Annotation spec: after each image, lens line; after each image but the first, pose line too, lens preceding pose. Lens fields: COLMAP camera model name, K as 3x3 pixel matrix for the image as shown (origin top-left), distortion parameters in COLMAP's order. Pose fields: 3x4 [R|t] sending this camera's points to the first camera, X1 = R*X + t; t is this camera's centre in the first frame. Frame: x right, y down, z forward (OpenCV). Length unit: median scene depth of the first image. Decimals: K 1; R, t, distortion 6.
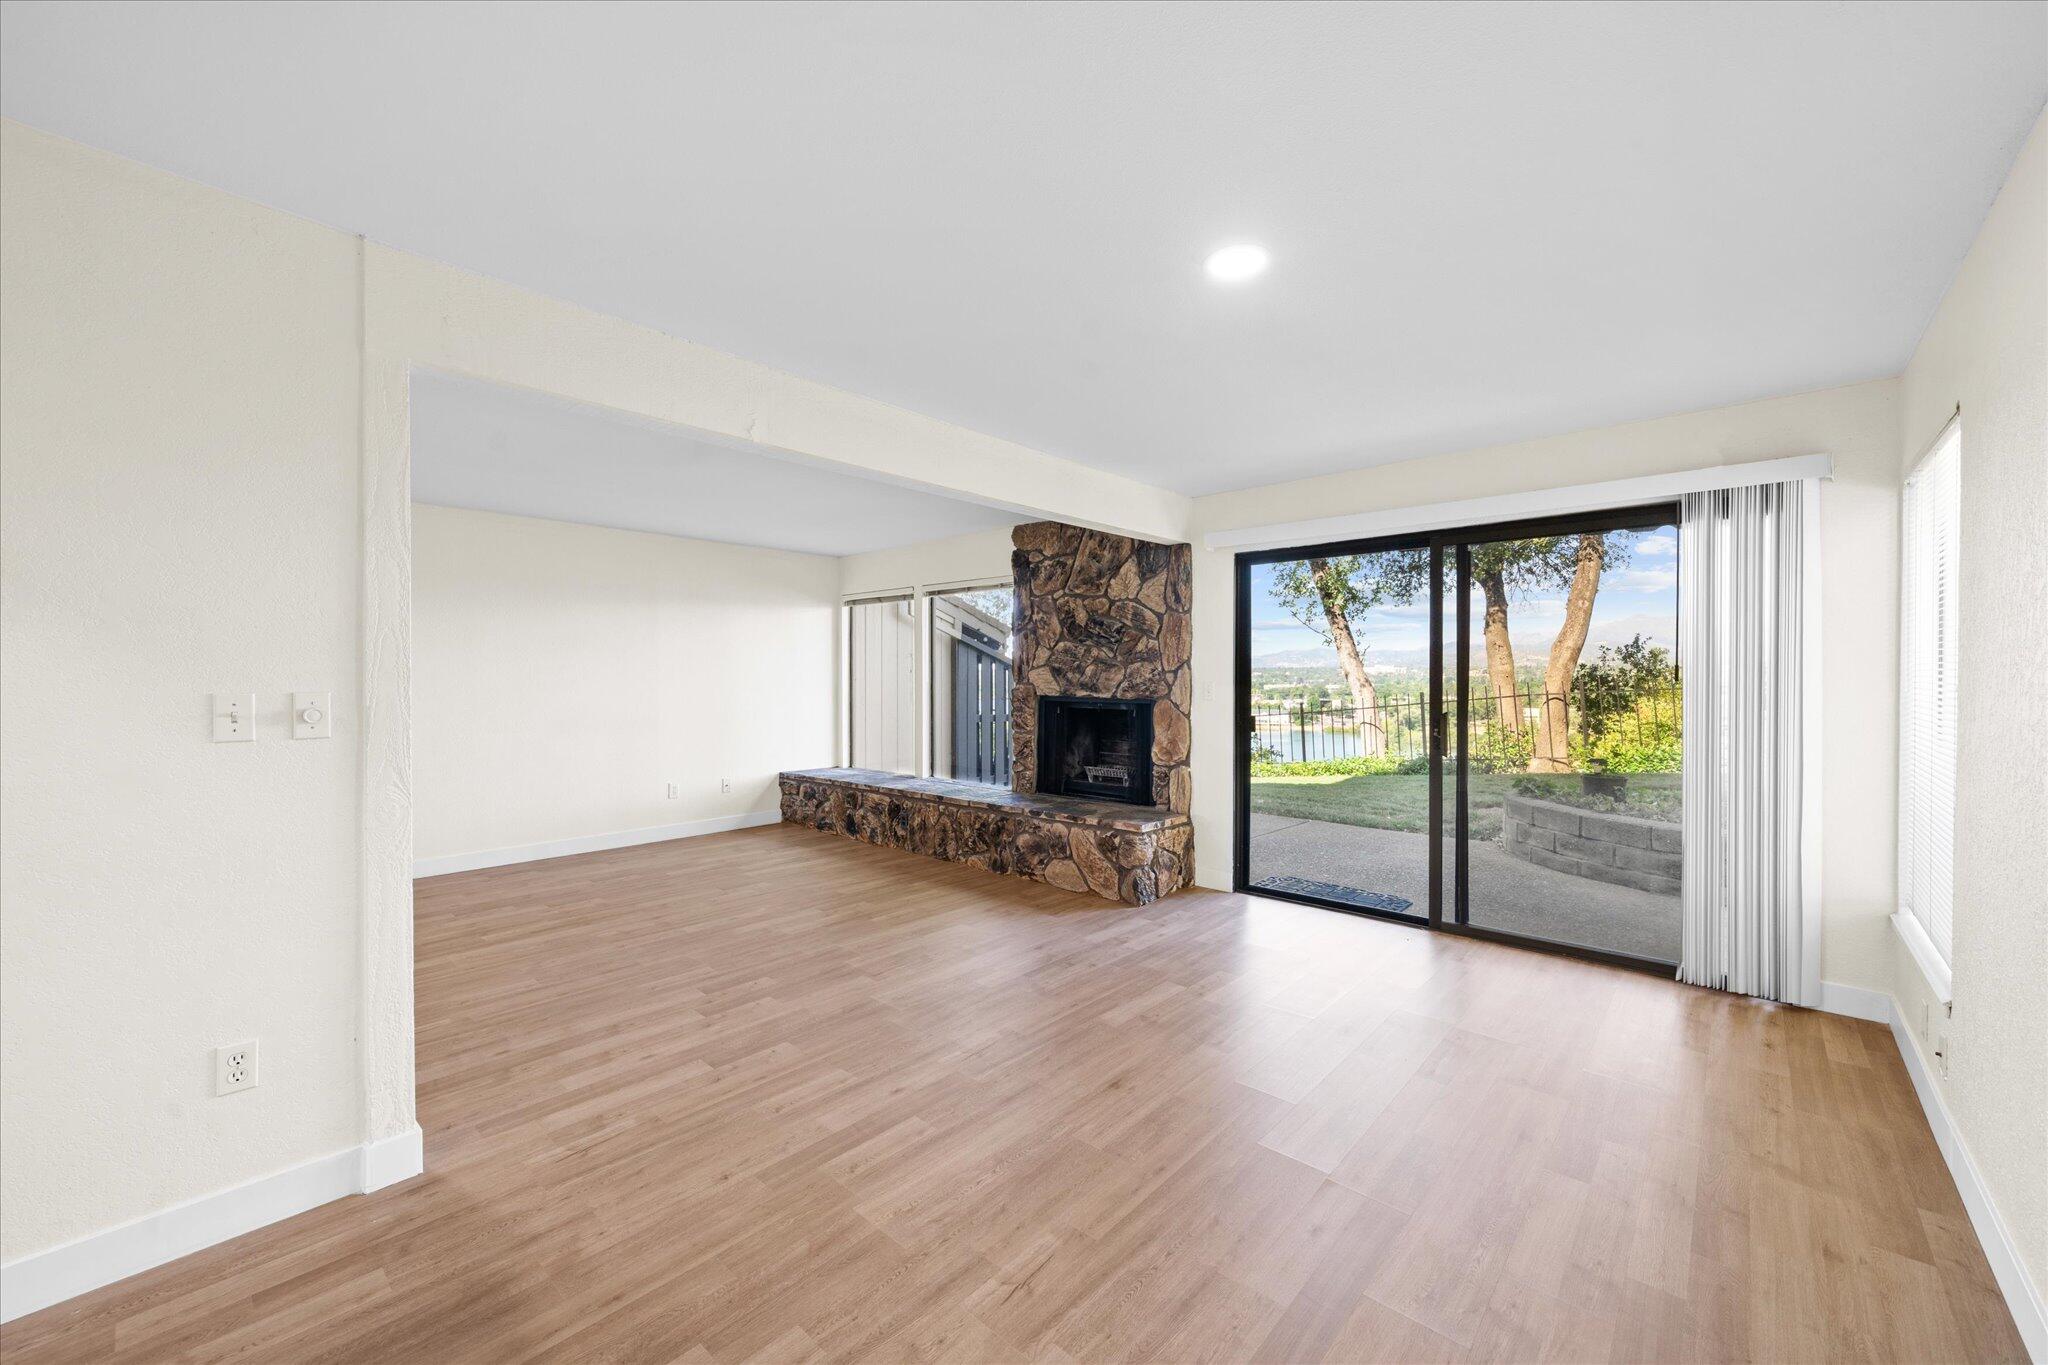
lens RADIAL K [[796.2, 0, 1015.4], [0, 796.2, 681.9], [0, 0, 1]] dist [-0.000597, 0.000104]
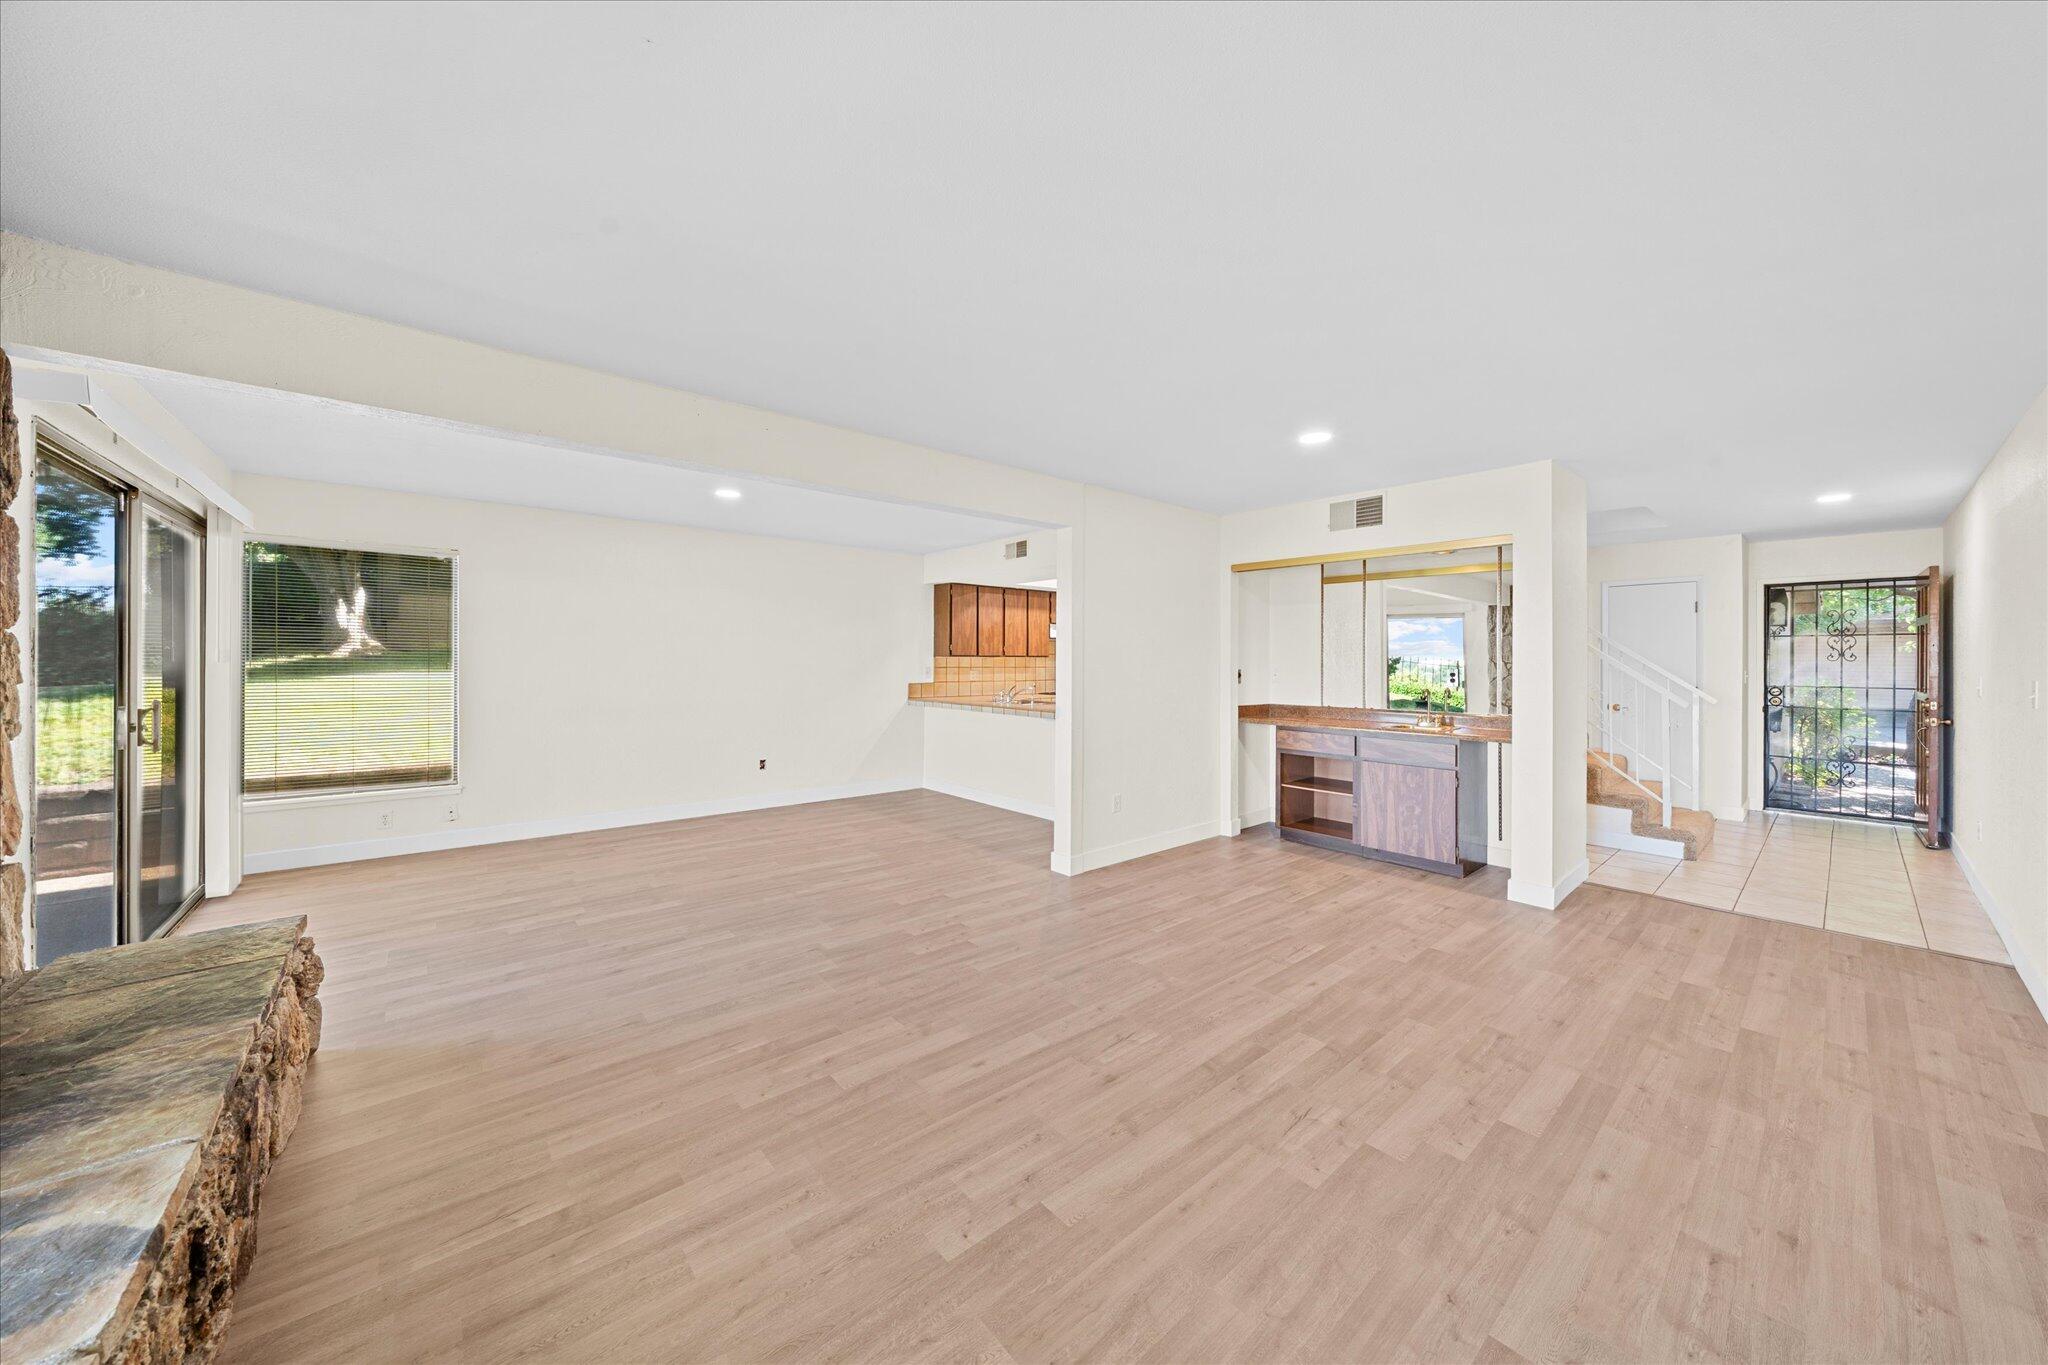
lens RADIAL K [[700.8, 0, 1023.9], [0, 700.8, 668.2], [0, 0, 1]] dist [-0.005584, 0.000312]
pose [[-0.992507, -0.007410, 0.121964, -0.382388], [-0.005247, 0.999823, 0.018041, -0.011743], [-0.122077, 0.017266, -0.992370, 1.289257]]
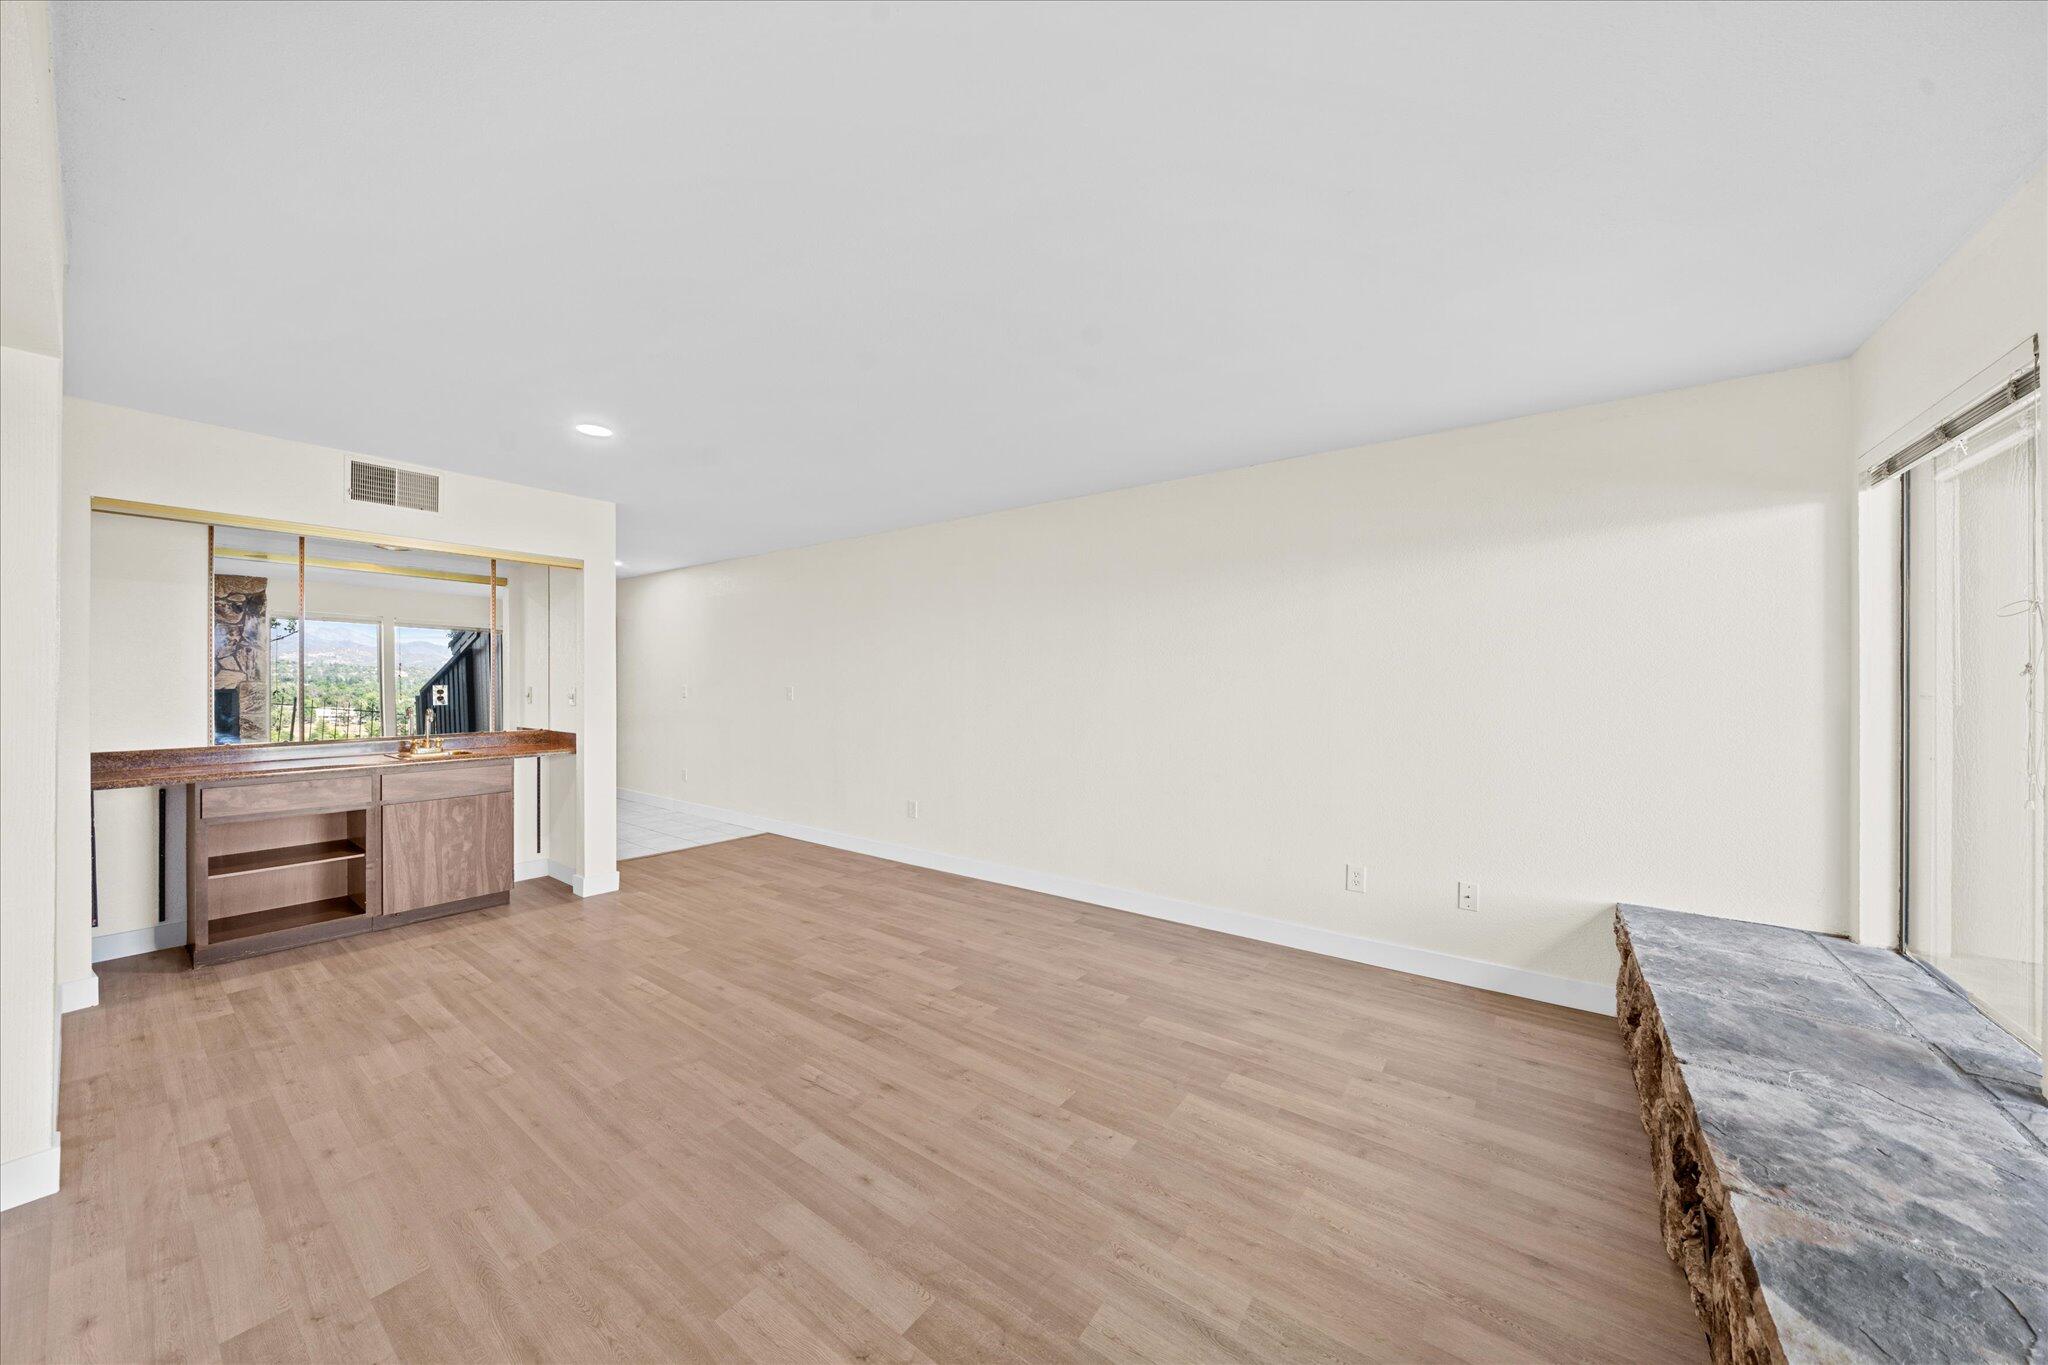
lens RADIAL K [[700.8, 0, 1026.7], [0, 700.8, 681.6], [0, 0, 1]] dist [-0.005584, 0.000312]
pose [[0.111721, 0.000741, -0.993739, 0.070490], [-0.009720, 0.999953, -0.000347, -0.007683], [0.993692, 0.009698, 0.111723, 0.889039]]
